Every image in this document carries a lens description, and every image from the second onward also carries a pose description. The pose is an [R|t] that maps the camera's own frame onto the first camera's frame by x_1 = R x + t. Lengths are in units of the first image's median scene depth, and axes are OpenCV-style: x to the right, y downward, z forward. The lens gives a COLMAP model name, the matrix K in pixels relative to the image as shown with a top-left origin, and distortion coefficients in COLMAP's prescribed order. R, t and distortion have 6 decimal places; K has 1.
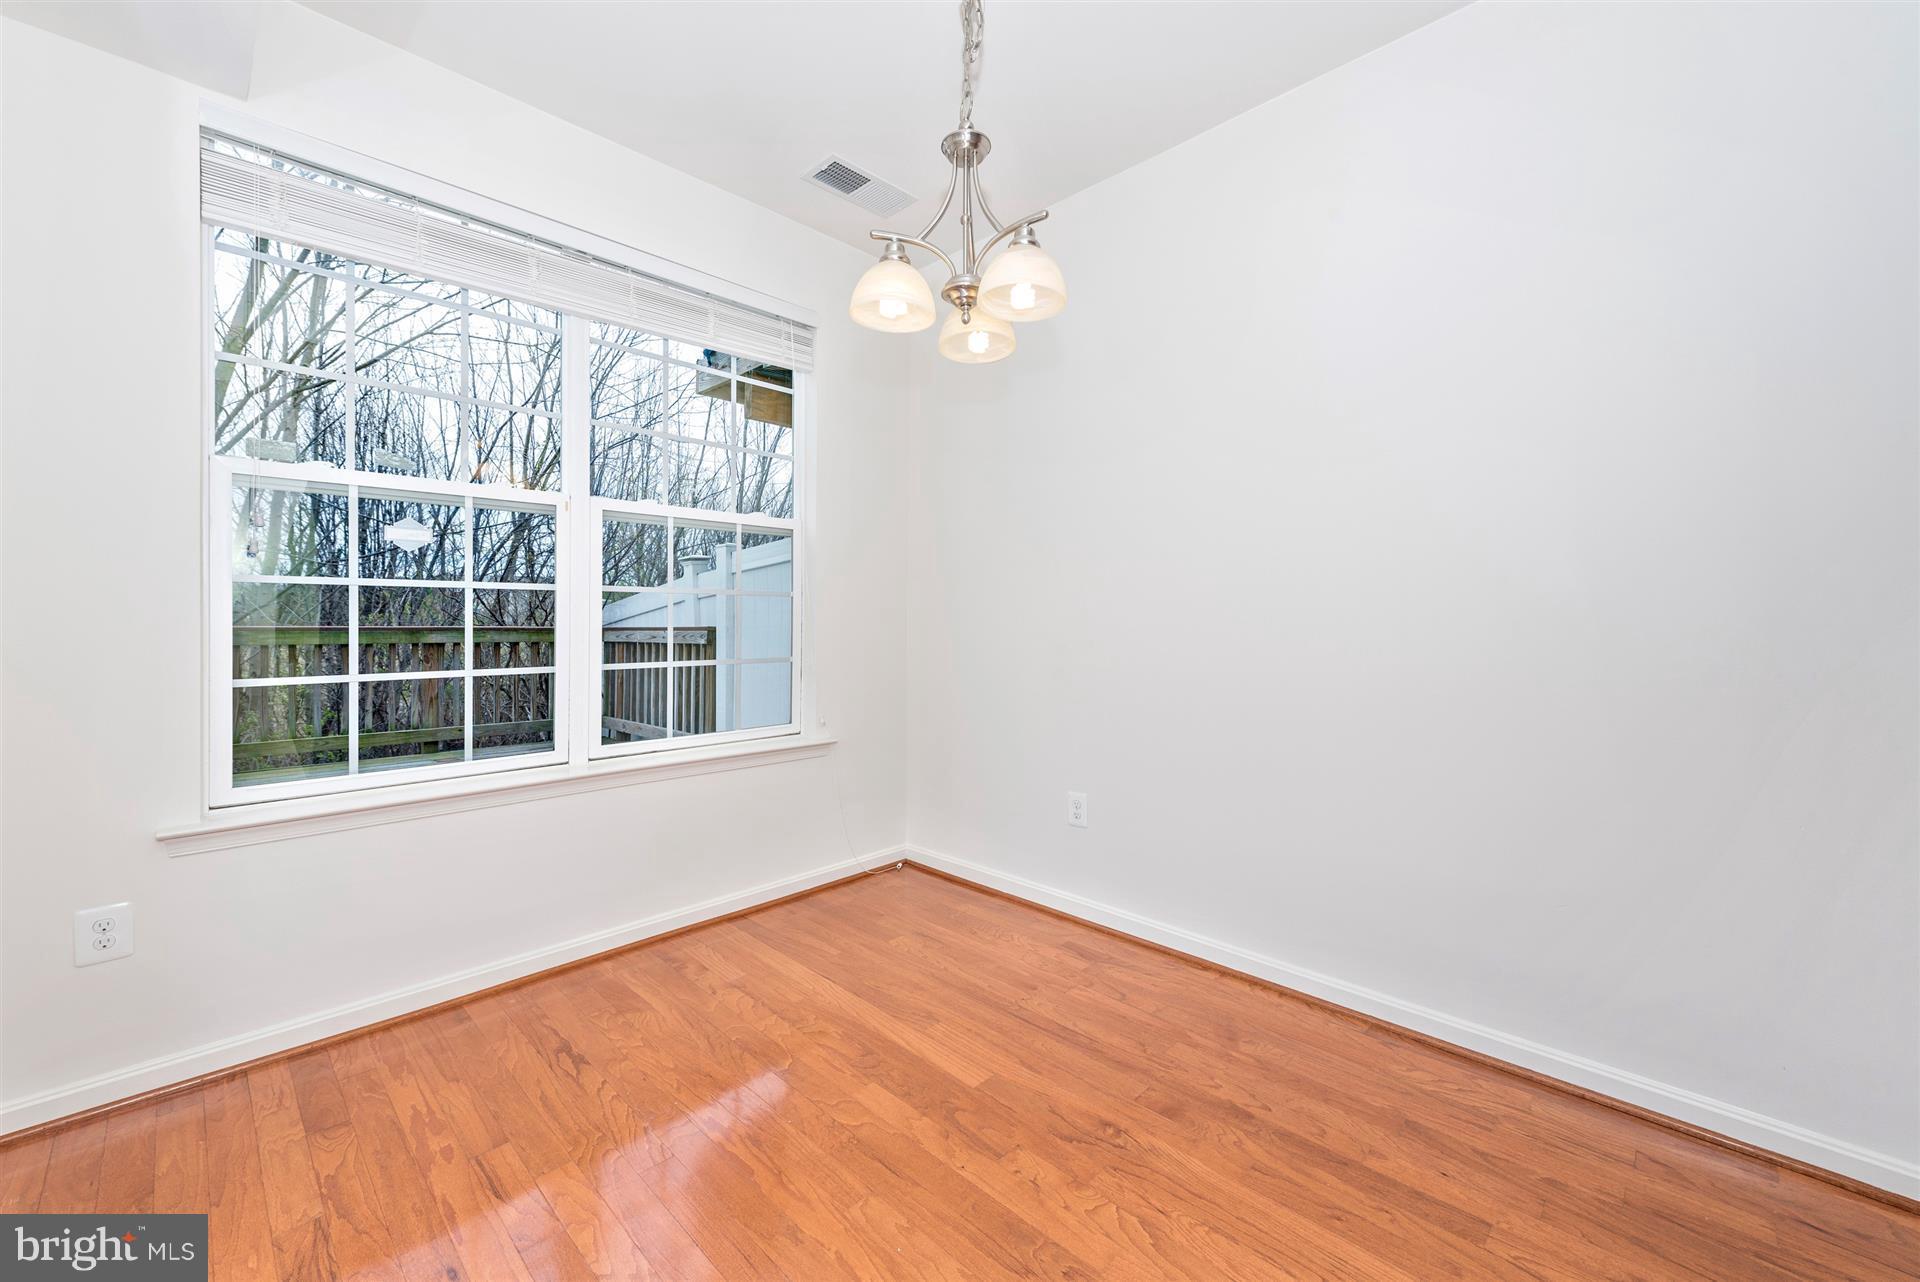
lens RADIAL K [[761.8, 0, 957.4], [0, 761.8, 628.3], [0, 0, 1]] dist [0.011257, -0.000592]
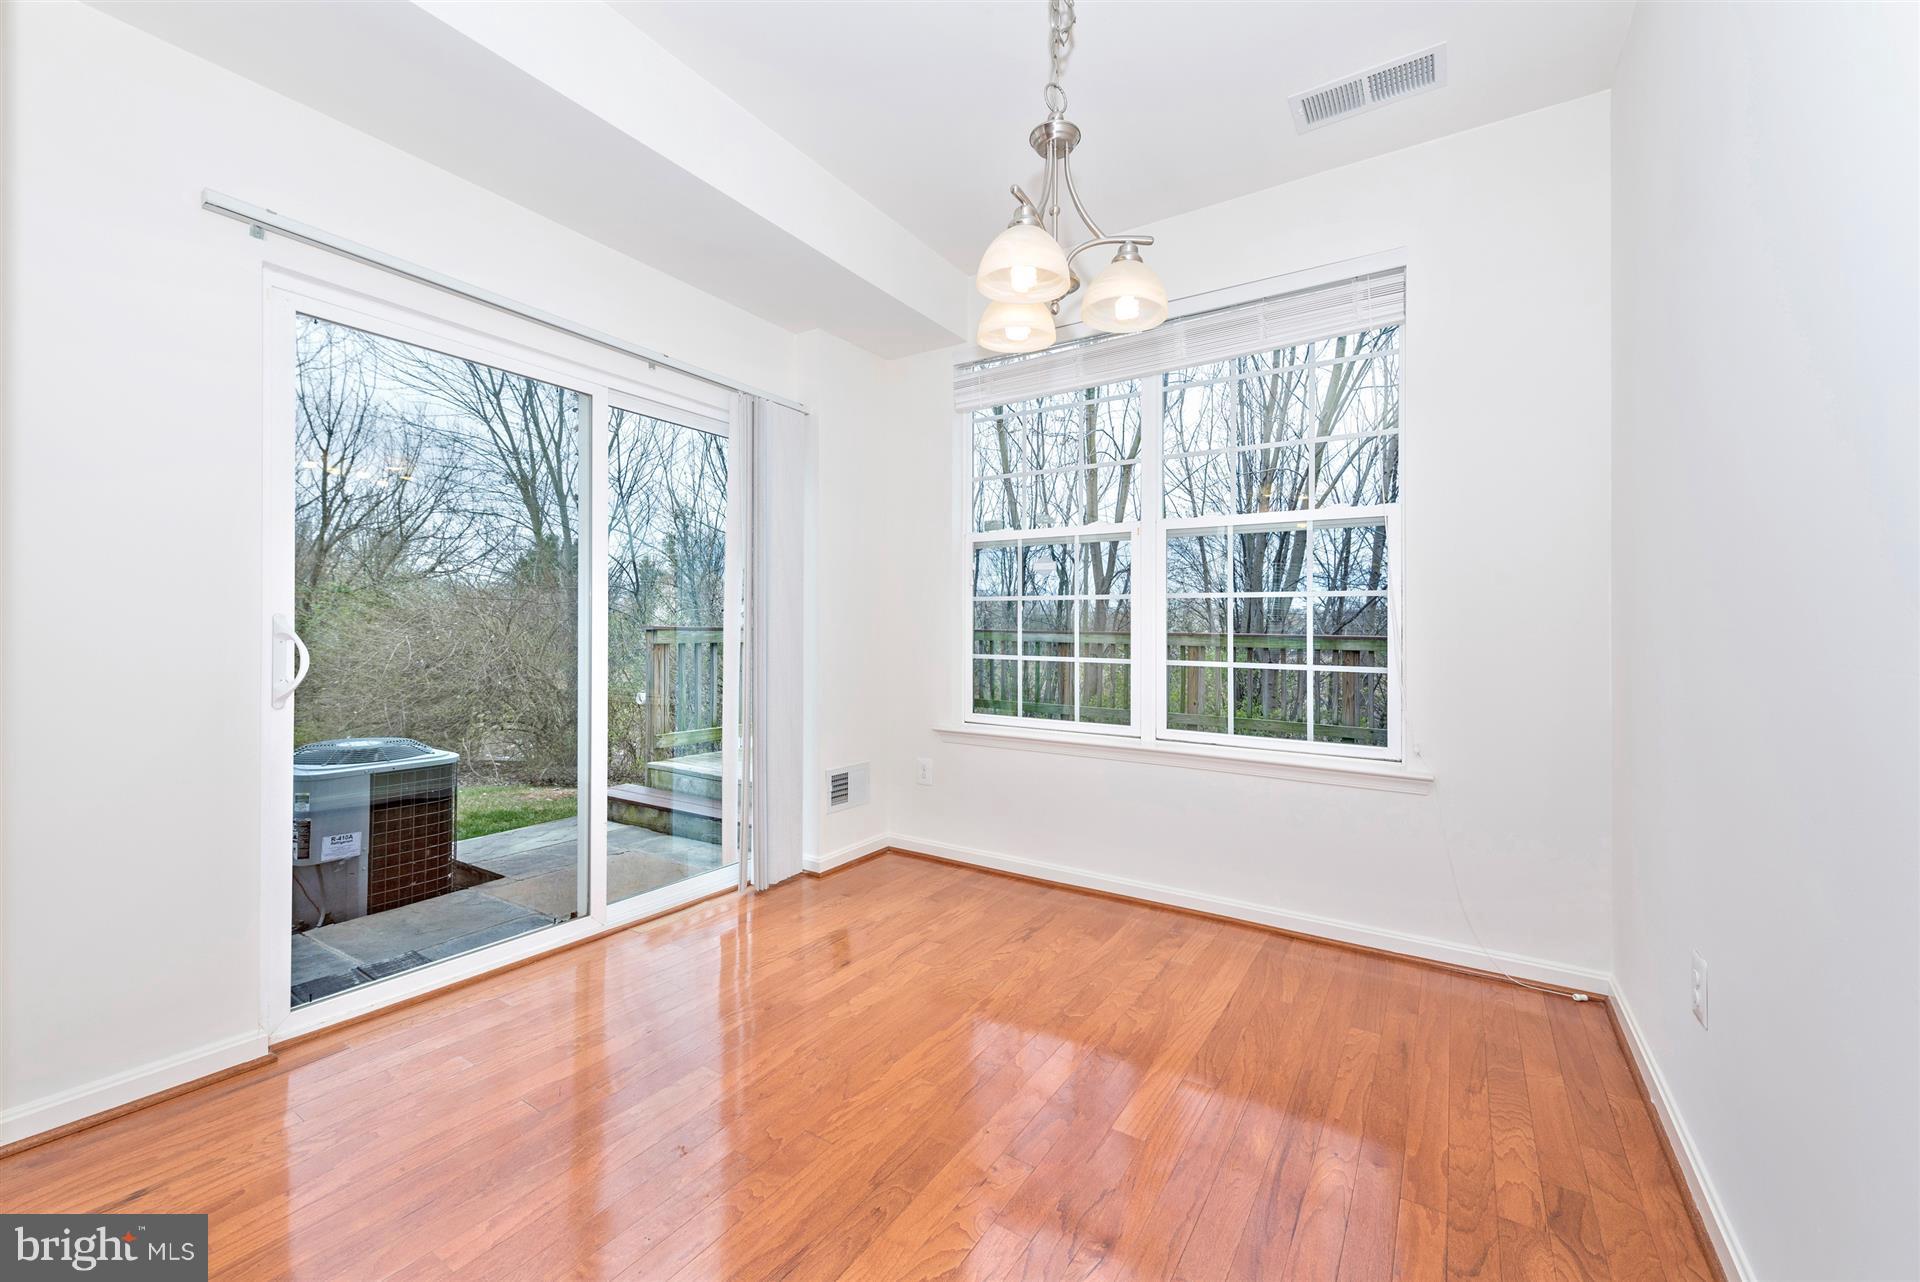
lens RADIAL K [[761.8, 0, 957.4], [0, 761.8, 628.3], [0, 0, 1]] dist [0.011257, -0.000592]
pose [[0.195180, -0.009153, -0.980725, 0.668138], [-0.027039, 0.999526, -0.014710, 0.027014], [0.980395, 0.029389, 0.194840, 0.485876]]
